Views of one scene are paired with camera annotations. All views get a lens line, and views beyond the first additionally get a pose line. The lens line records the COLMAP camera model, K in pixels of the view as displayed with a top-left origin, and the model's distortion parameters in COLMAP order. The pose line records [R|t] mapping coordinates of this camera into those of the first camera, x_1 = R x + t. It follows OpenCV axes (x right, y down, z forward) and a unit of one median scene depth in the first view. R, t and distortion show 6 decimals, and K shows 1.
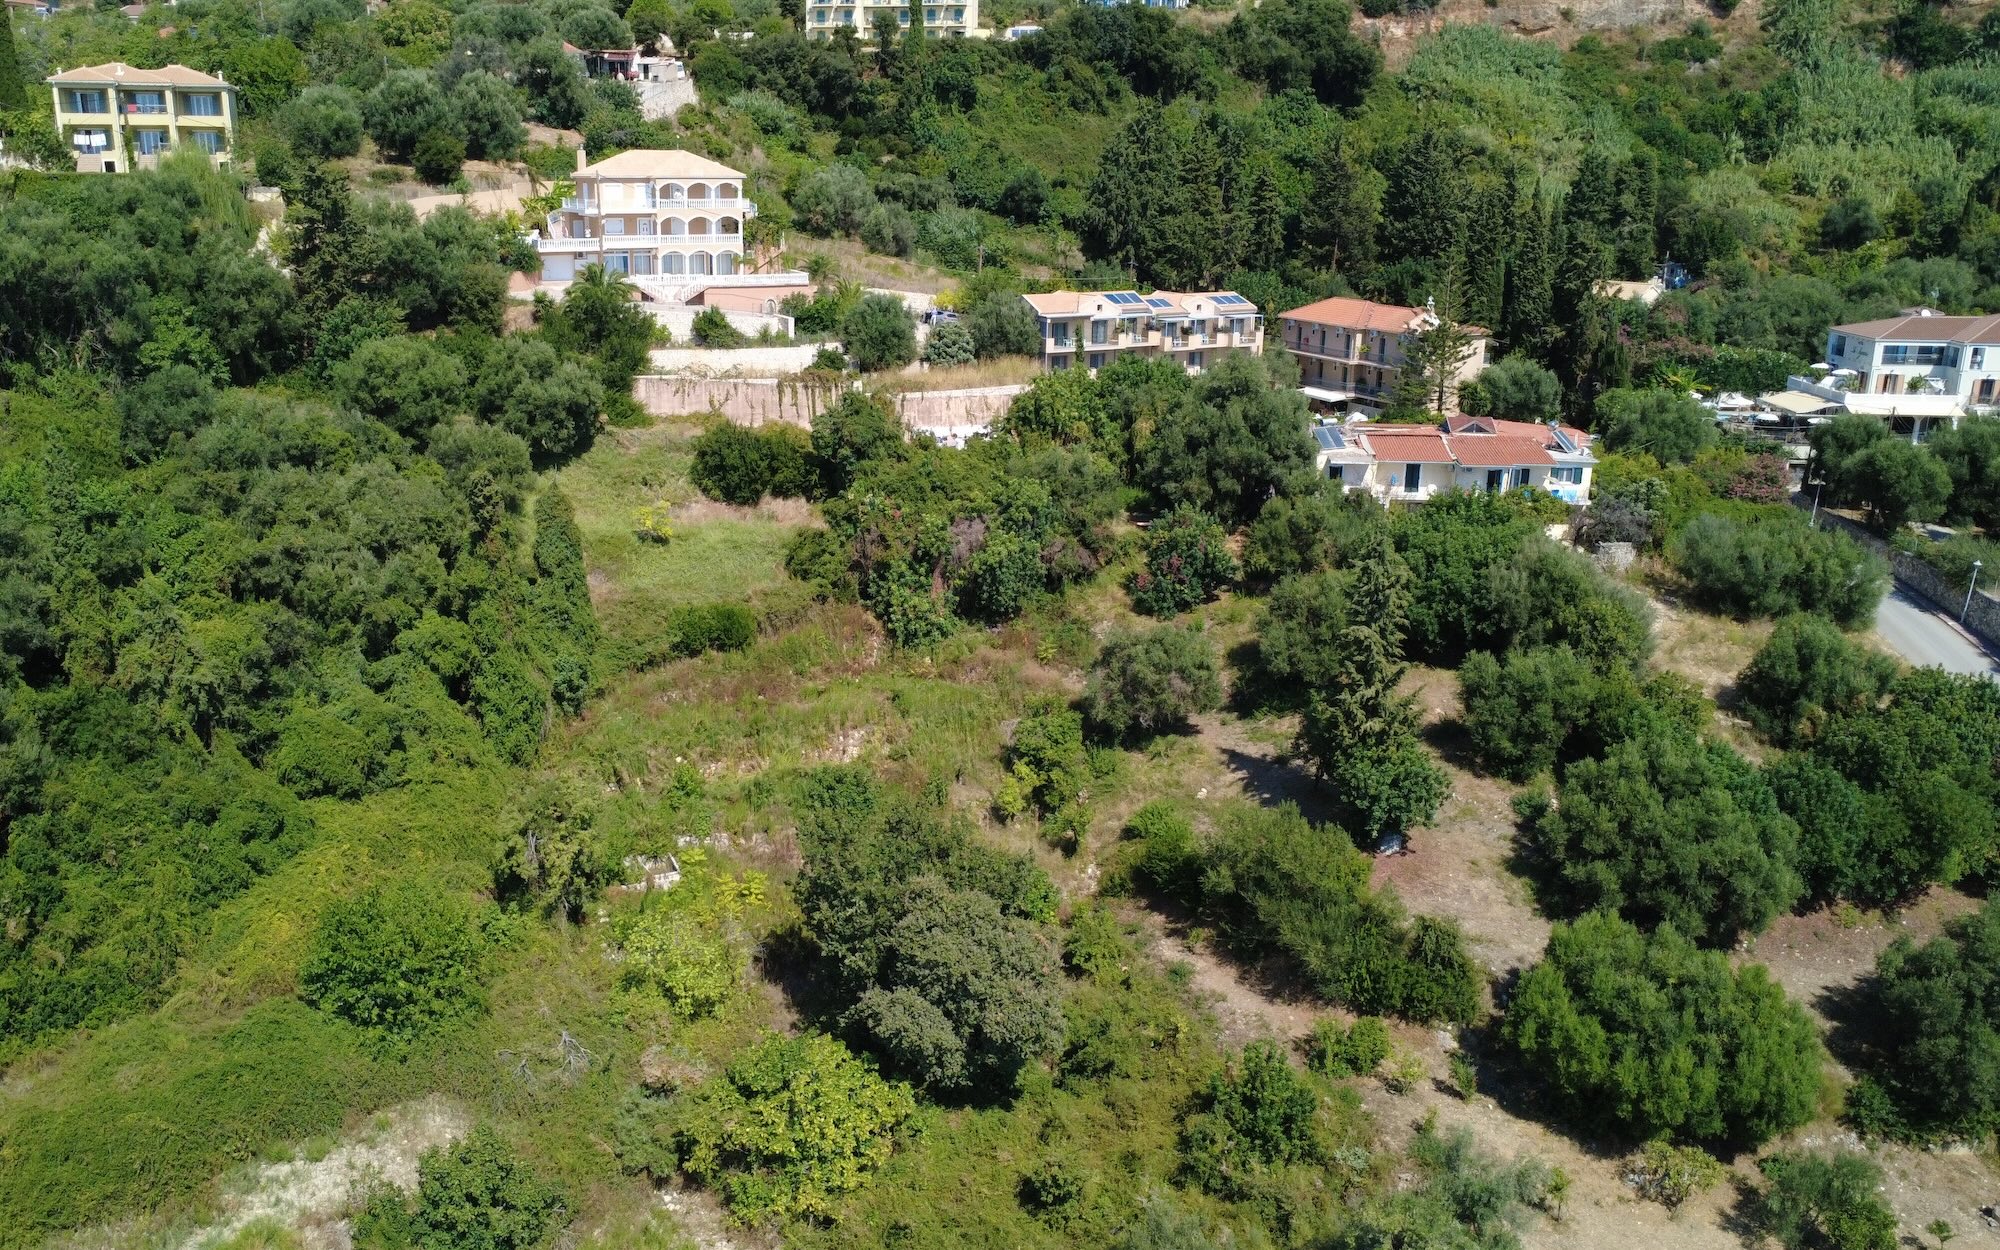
lens RADIAL K [[1714.2, 0, 864.4], [0, 1714.2, 626.7], [0, 0, 1]] dist [-0.004036, 0.018043]
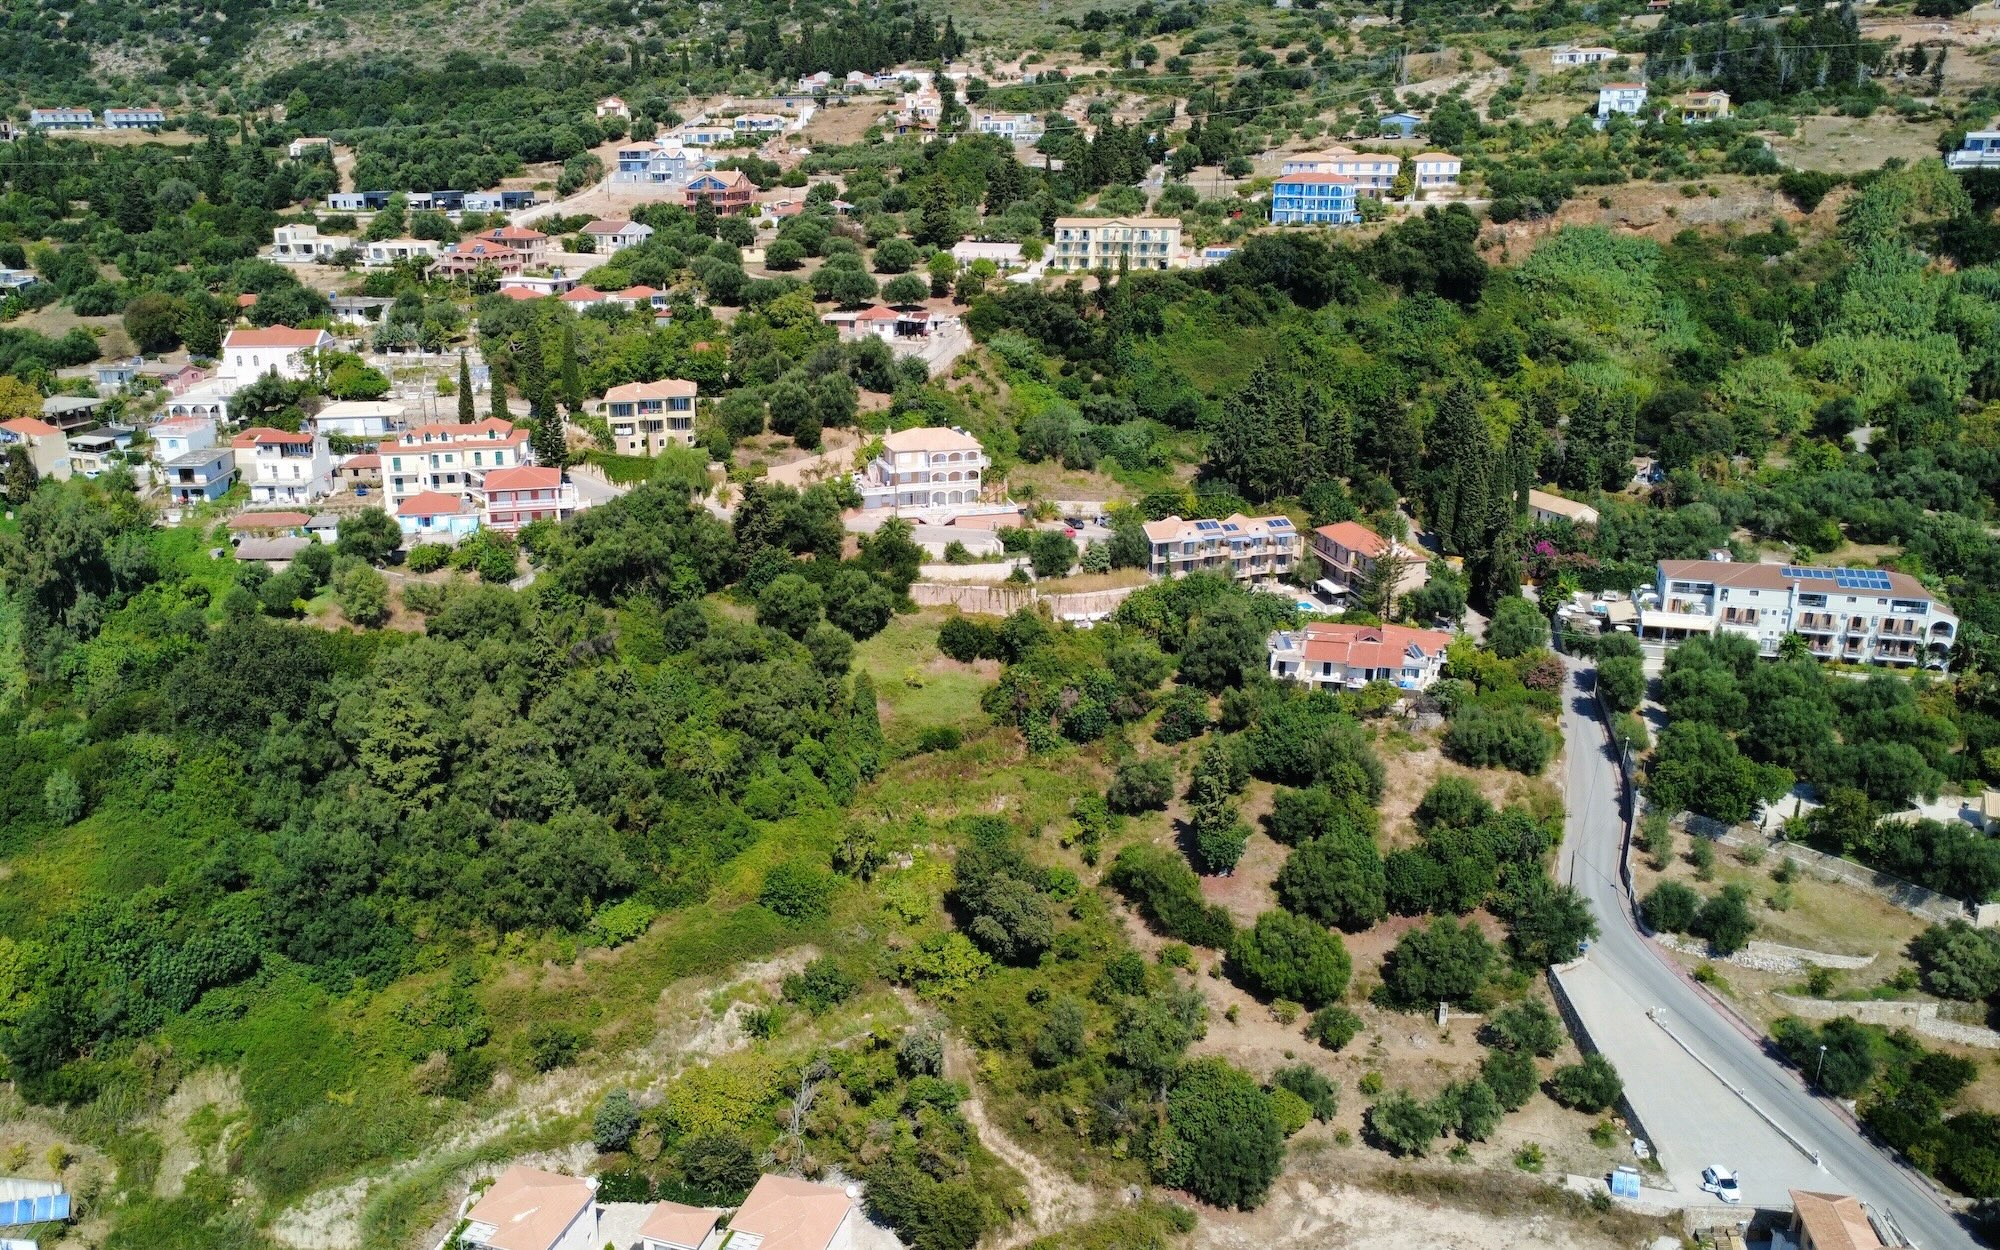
lens RADIAL K [[1806.0, 0, 837.3], [0, 1806.0, 618.9], [0, 0, 1]] dist [0.002469, -0.002390]
pose [[0.980362, 0.044847, -0.192039, 0.161108], [-0.038421, 0.998574, 0.037059, -0.175710], [0.193427, -0.028953, 0.980687, -0.908644]]
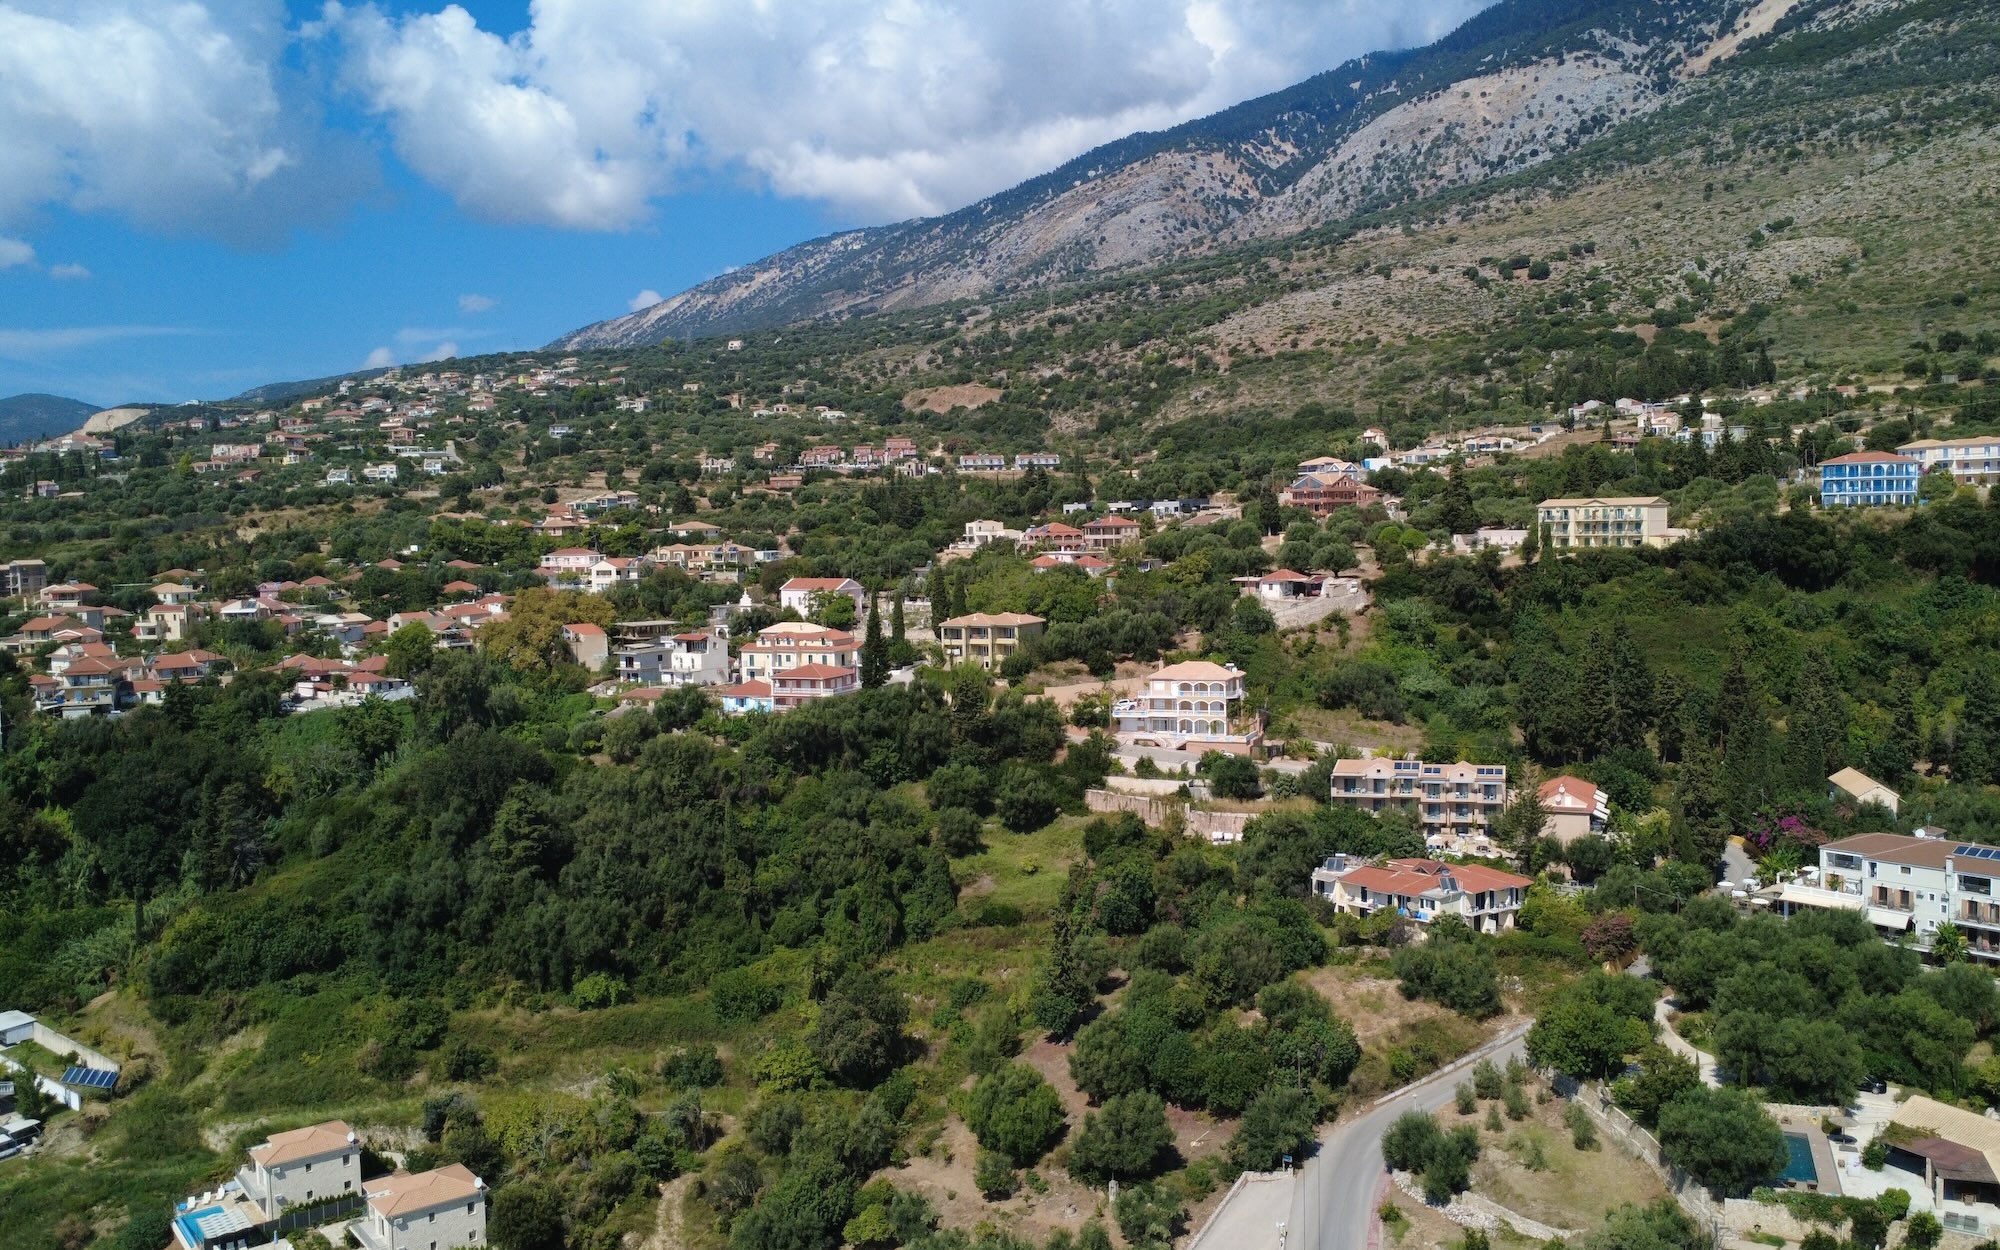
lens RADIAL K [[1738.6, 0, 1035.3], [0, 1738.6, 632.4], [0, 0, 1]] dist [-0.000350, 0.002551]
pose [[0.709054, 0.033839, -0.704342, 1.211441], [-0.156136, 0.981589, -0.110022, -0.092788], [0.687651, 0.187985, 0.701283, -0.471885]]
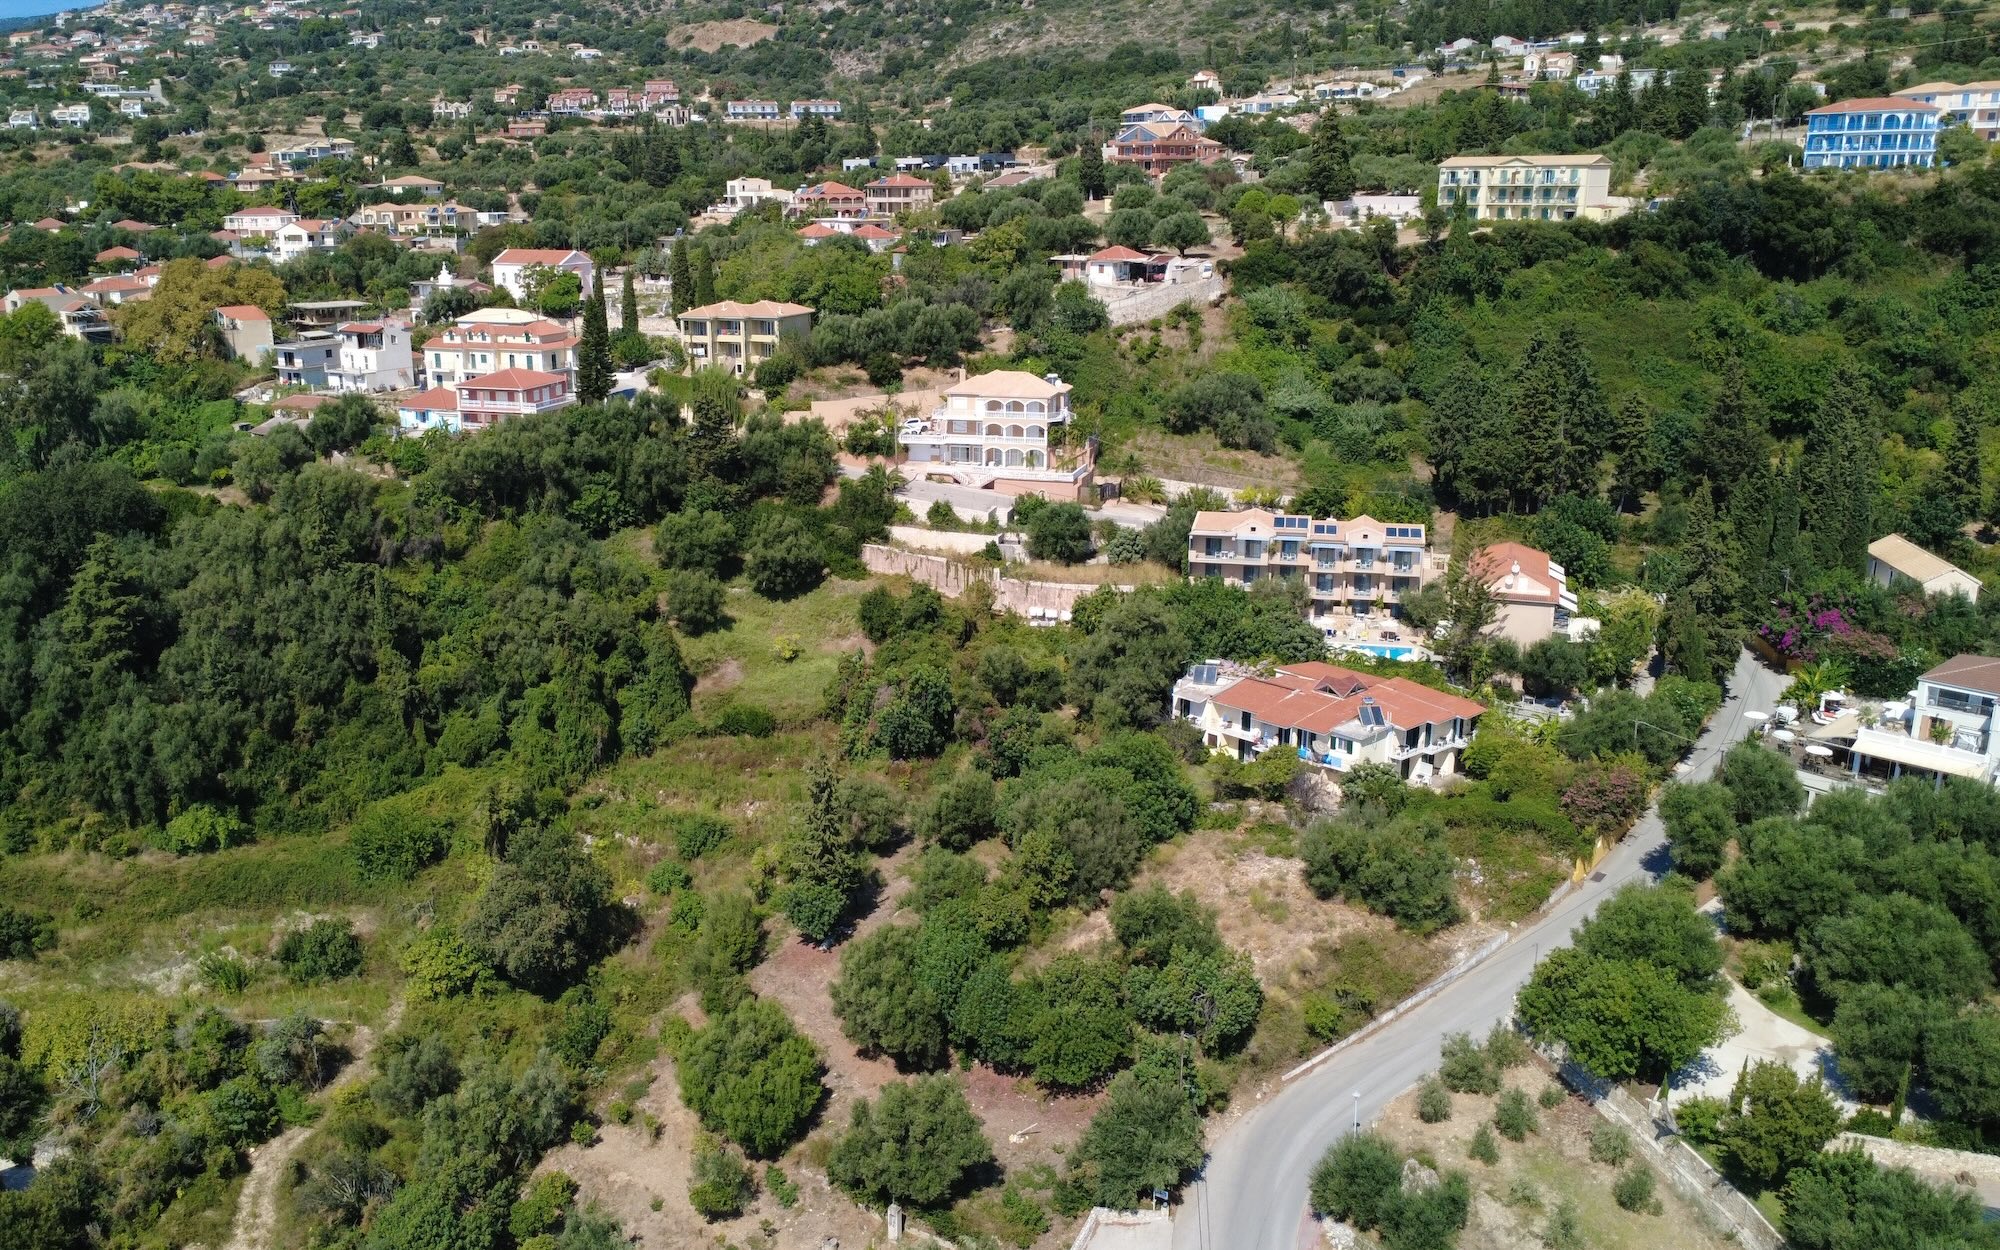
lens RADIAL K [[1687.2, 0, 843.5], [0, 1687.2, 649.3], [0, 0, 1]] dist [0.001739, 0.001137]
pose [[0.718642, 0.182277, -0.671065, 0.851957], [-0.162757, 0.982318, 0.092525, -0.187463], [0.676065, 0.042728, 0.735602, -0.096093]]
